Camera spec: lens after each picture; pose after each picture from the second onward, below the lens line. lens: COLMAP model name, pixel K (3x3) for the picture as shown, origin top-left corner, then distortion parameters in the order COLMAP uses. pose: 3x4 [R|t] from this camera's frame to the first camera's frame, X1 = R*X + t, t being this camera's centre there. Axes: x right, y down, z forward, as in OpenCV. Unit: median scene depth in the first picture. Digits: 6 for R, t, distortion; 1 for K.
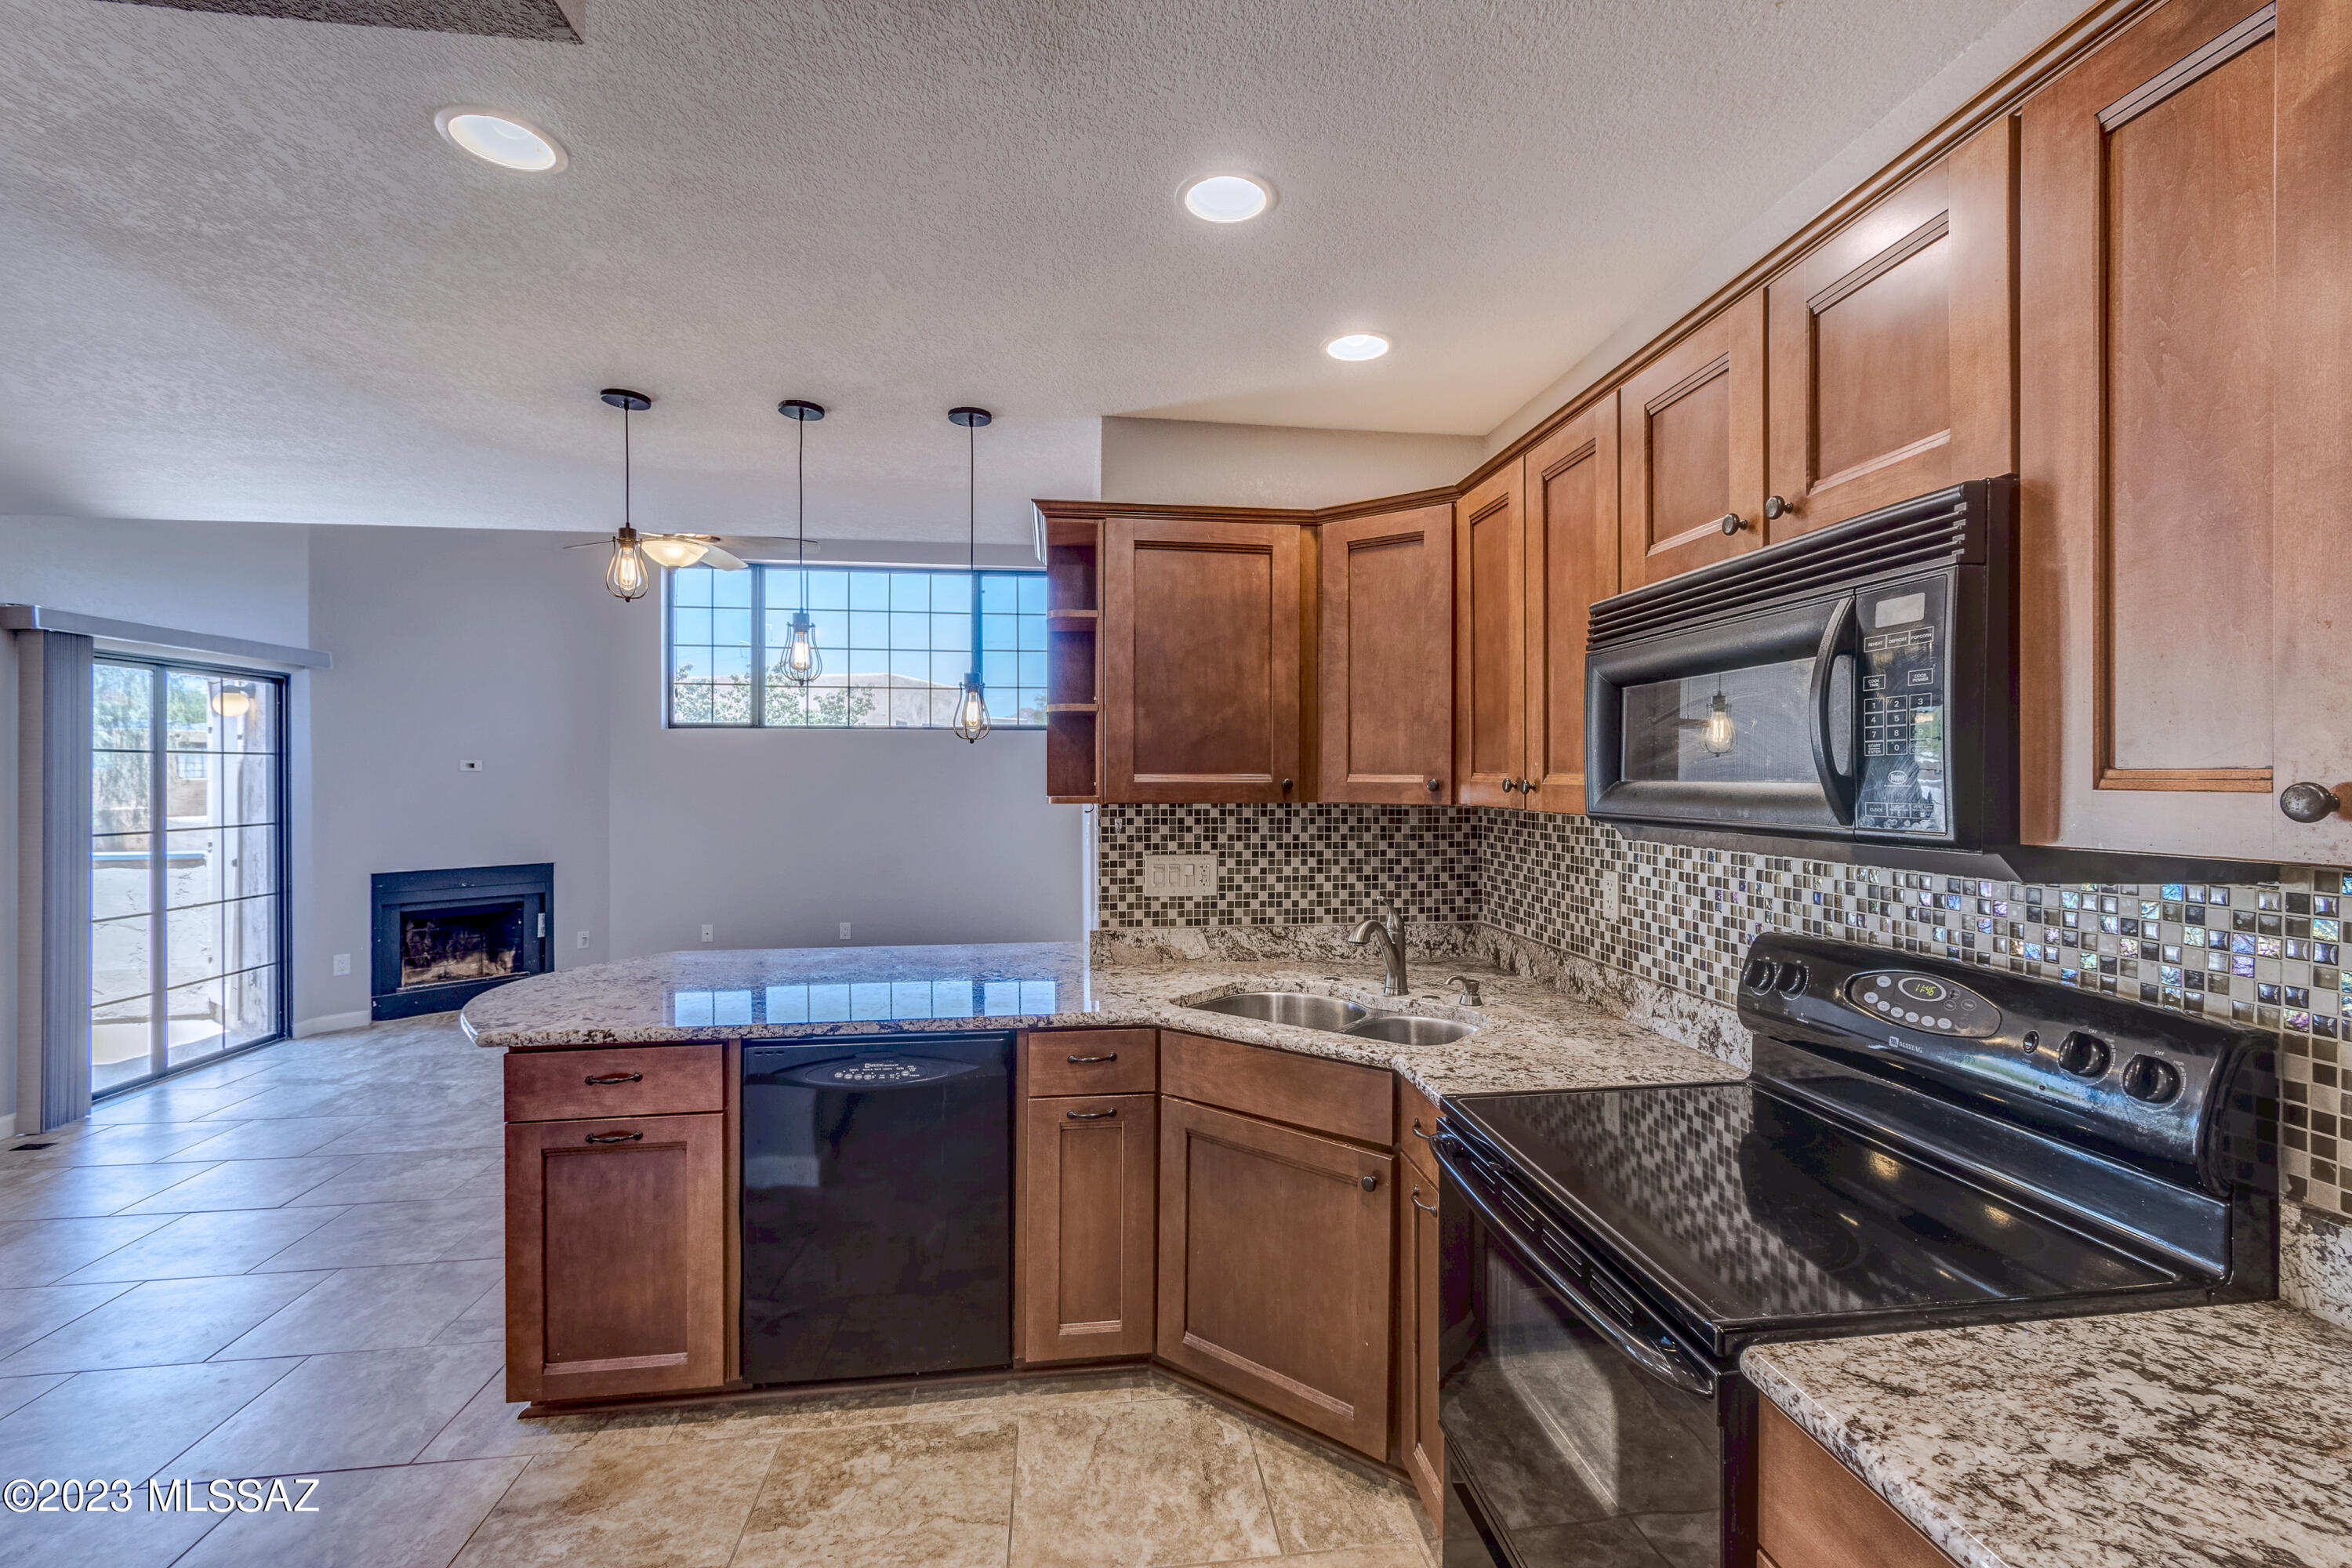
lens RADIAL K [[1037.6, 0, 1212.6], [0, 1037.6, 780.8], [0, 0, 1]] dist [0.004680, -0.001585]
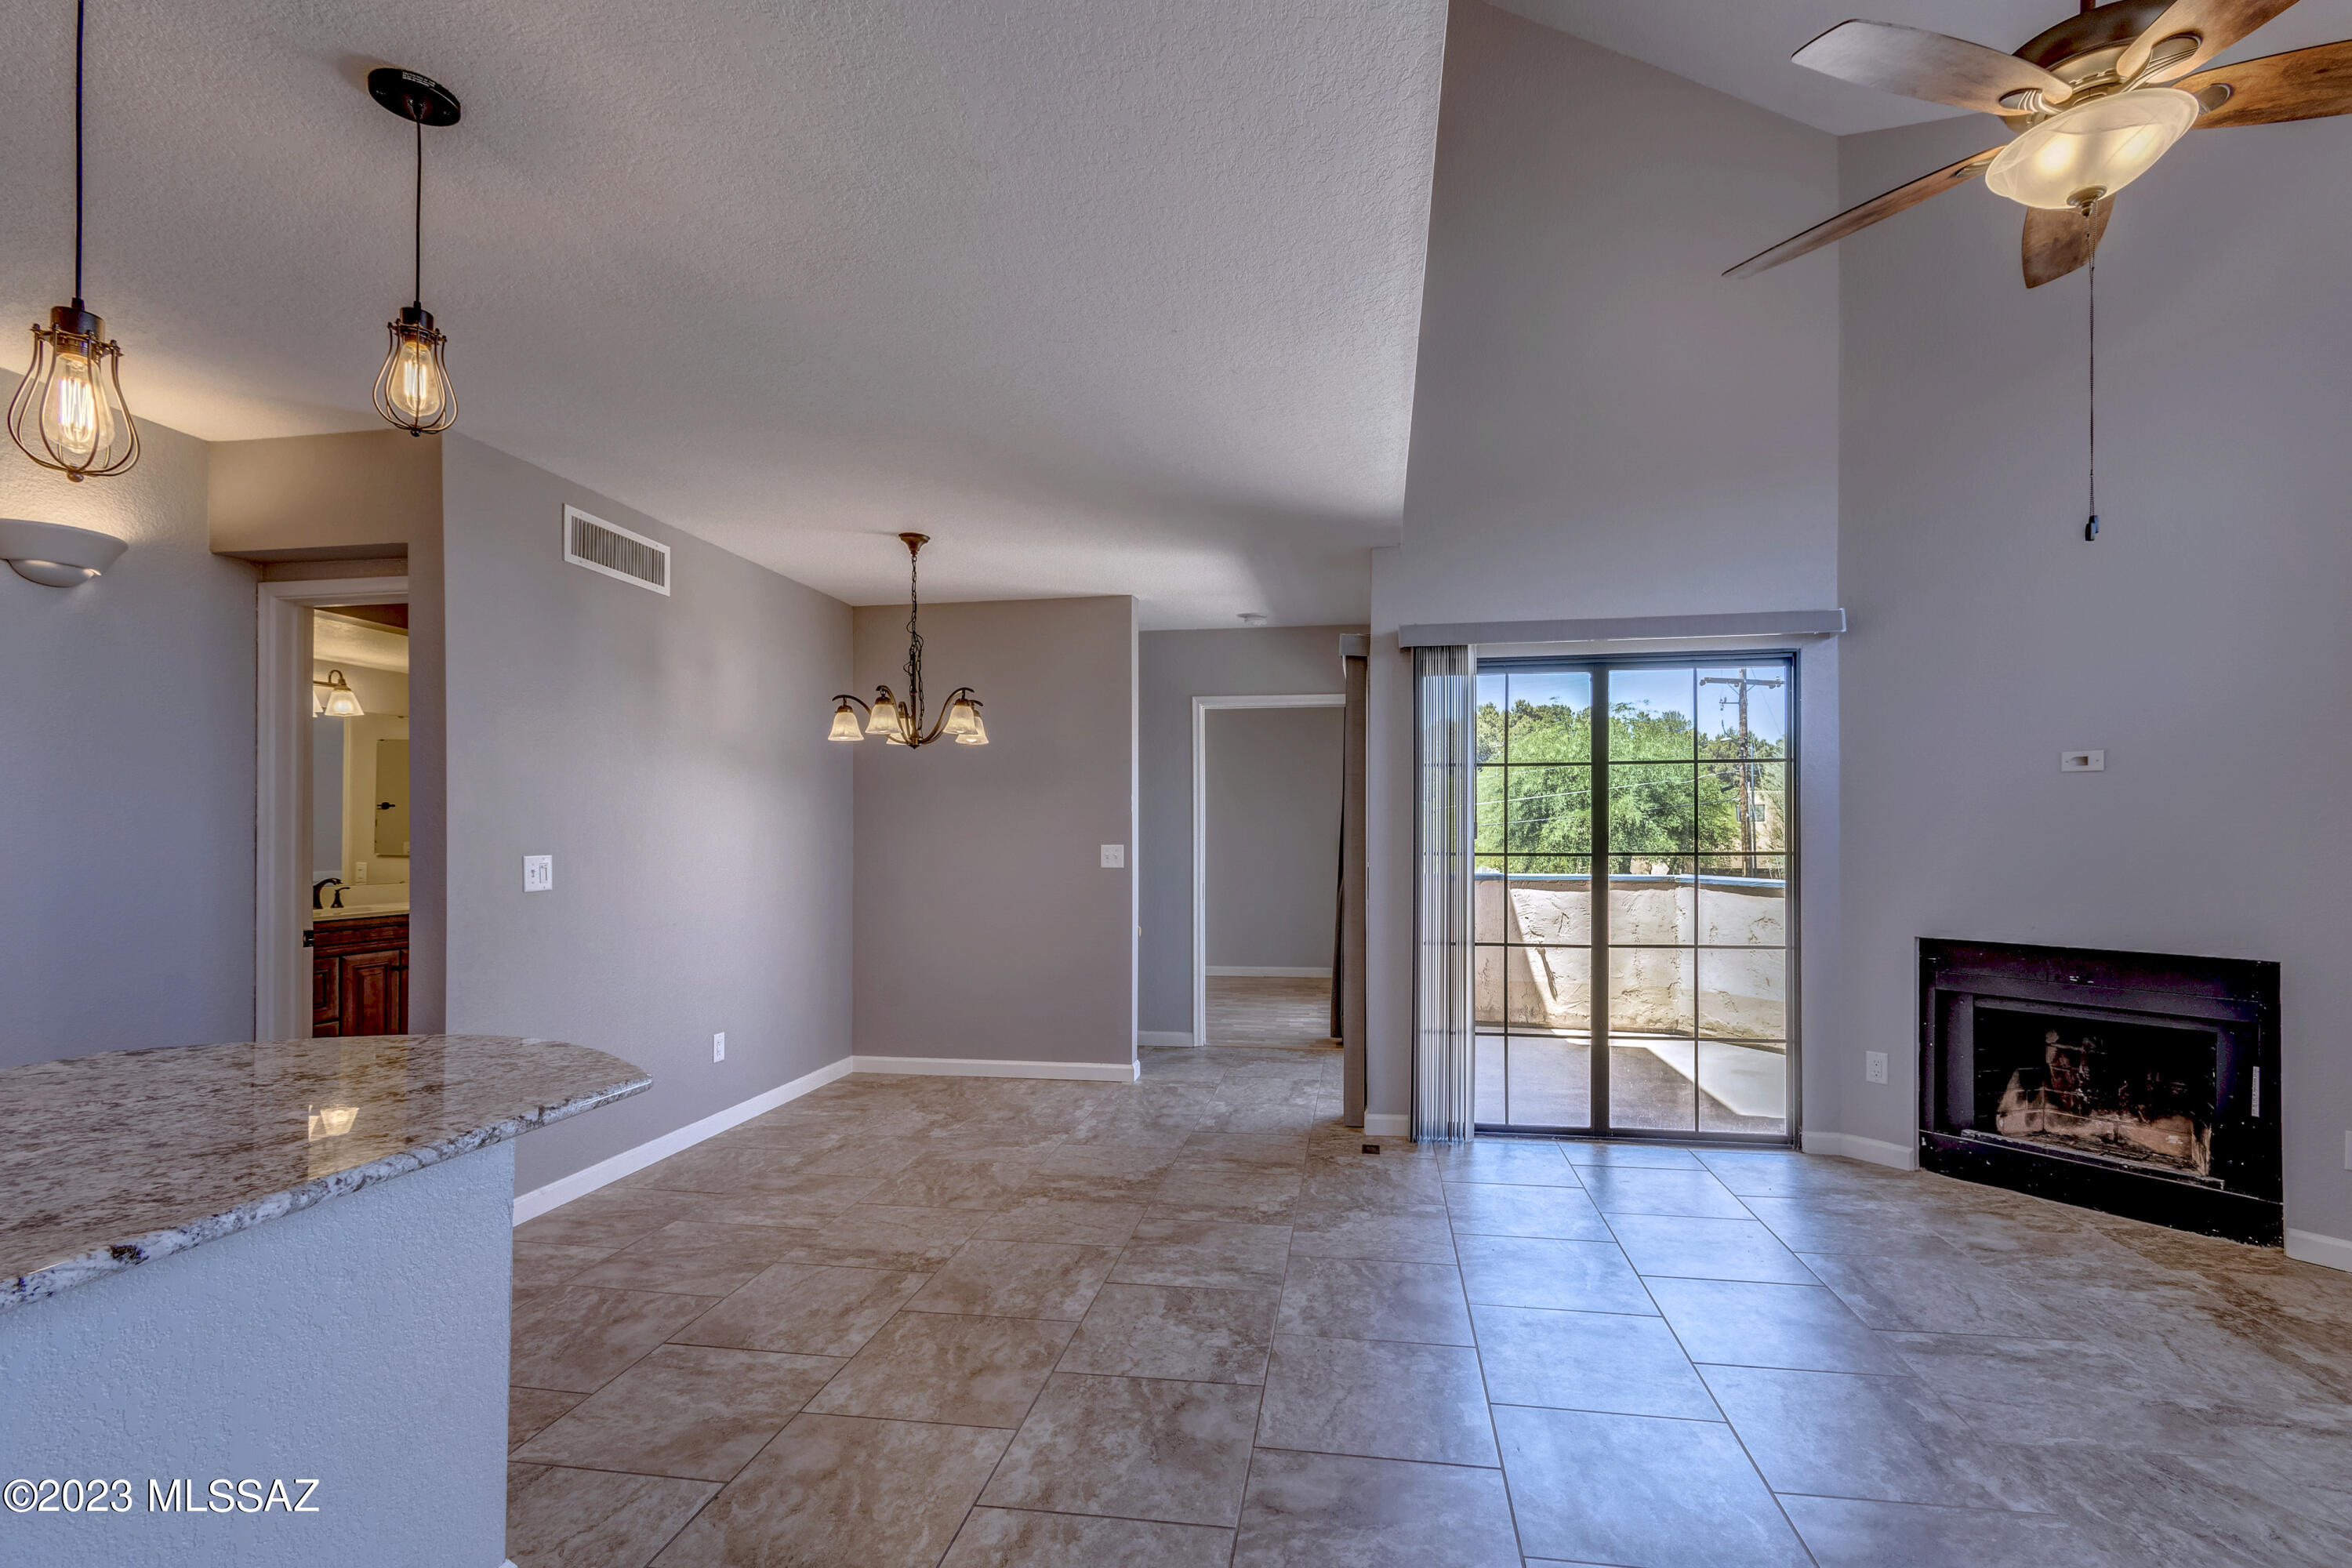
lens RADIAL K [[1052.0, 0, 1211.2], [0, 1052.0, 828.9], [0, 0, 1]] dist [0.005180, -0.000616]
pose [[-0.287469, -0.003384, -0.957784, -0.078556], [-0.002210, 0.999993, -0.002870, 0.034013], [0.957787, 0.001292, -0.287474, 1.052992]]
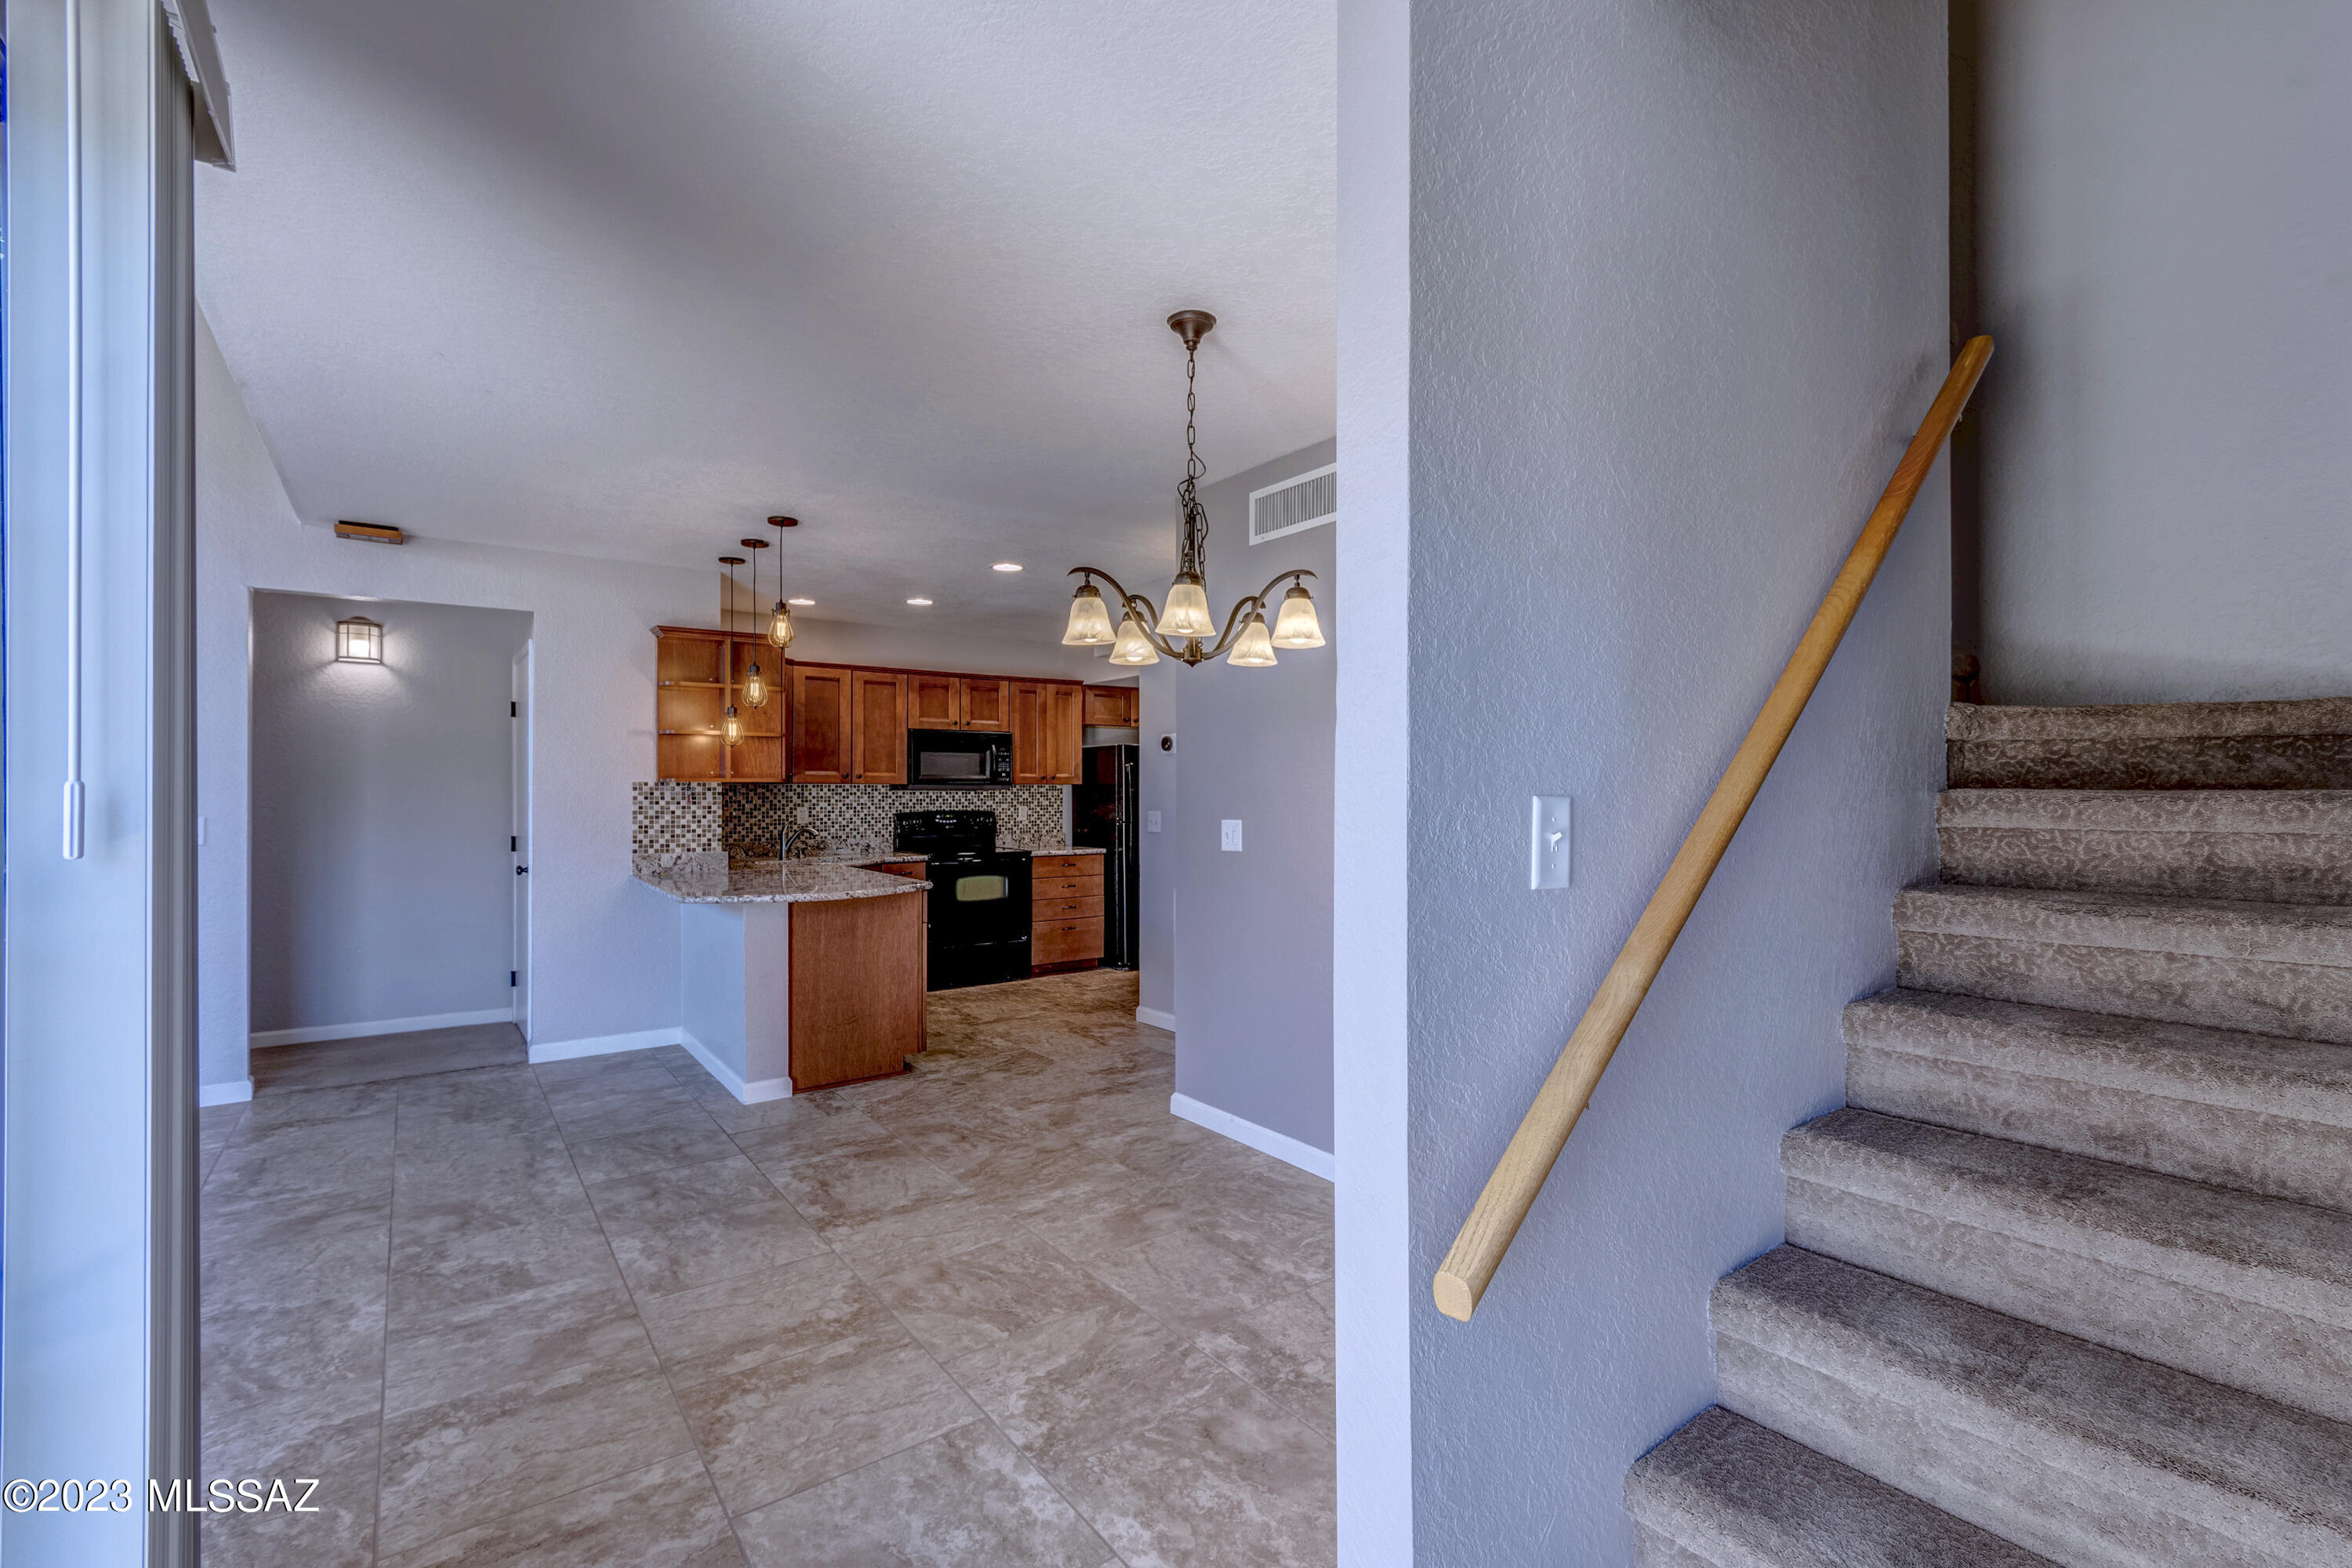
lens RADIAL K [[1036.8, 0, 1210.2], [0, 1036.8, 789.1], [0, 0, 1]] dist [0.005208, -0.004245]
pose [[-0.487794, 0.004965, 0.872944, -1.462648], [0.006081, 0.999979, -0.002289, 0.028899], [-0.872937, 0.004192, -0.487814, 0.784406]]
